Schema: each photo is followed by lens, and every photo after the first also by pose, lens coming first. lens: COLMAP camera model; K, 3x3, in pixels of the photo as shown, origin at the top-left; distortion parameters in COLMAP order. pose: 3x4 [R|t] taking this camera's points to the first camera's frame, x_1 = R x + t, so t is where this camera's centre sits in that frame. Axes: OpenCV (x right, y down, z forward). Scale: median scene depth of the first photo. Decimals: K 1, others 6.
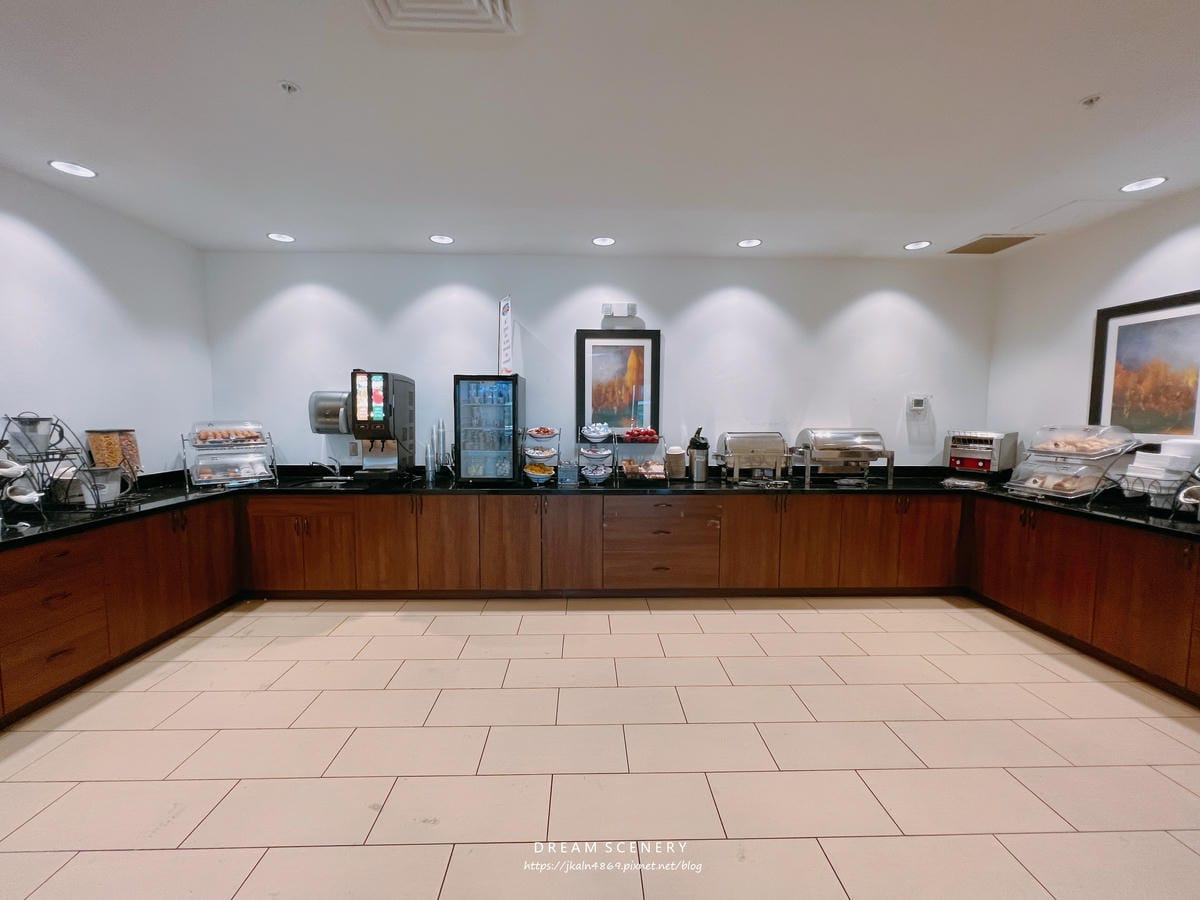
lens RADIAL K [[491.5, 0, 597.1], [0, 491.5, 448.3], [0, 0, 1]] dist [0.000075, -0.000203]
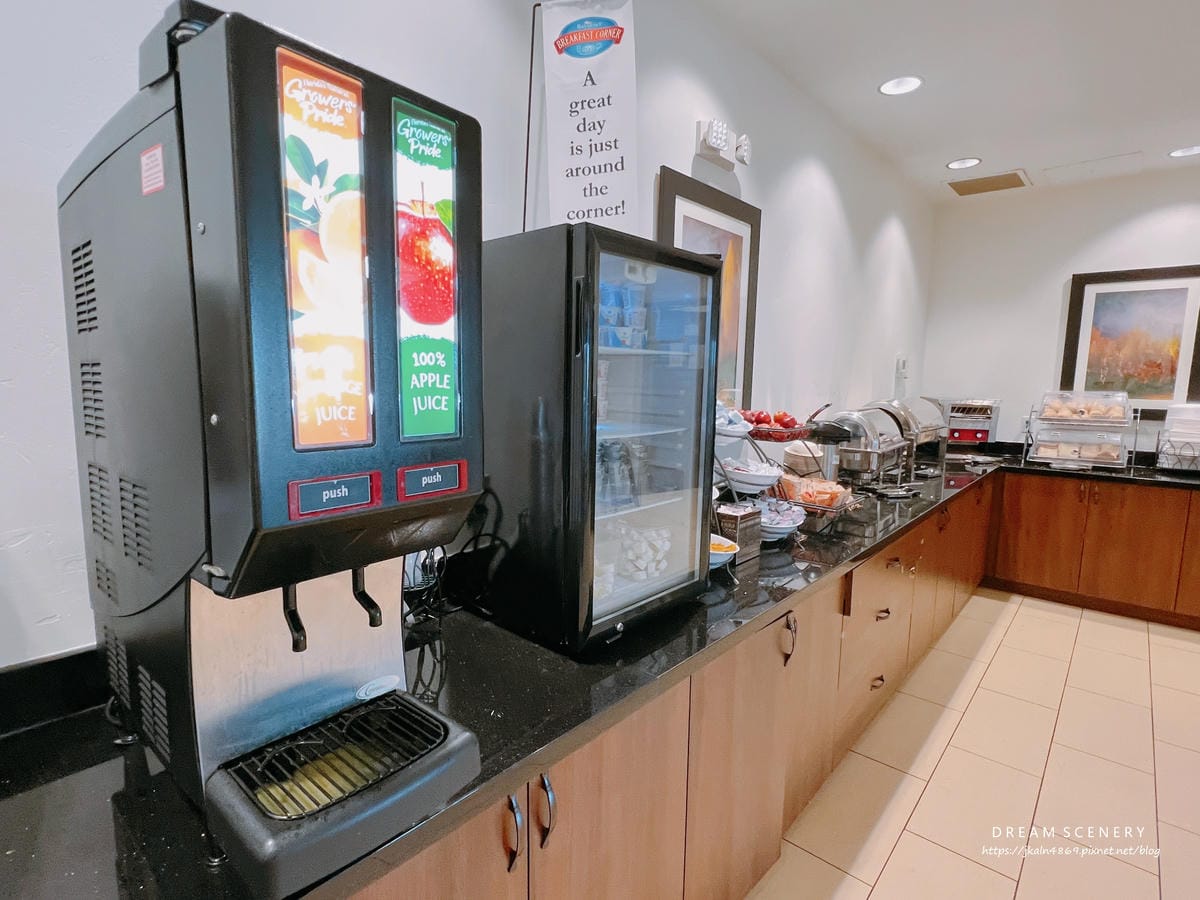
lens RADIAL K [[612.9, 0, 601.9], [0, 612.9, 449.7], [0, 0, 1]] dist [0.004572, 0.001232]
pose [[0.666307, -0.088243, 0.740438, -0.570613], [0.044497, 0.995909, 0.078648, -0.068546], [-0.744349, -0.019457, 0.667507, 0.874342]]
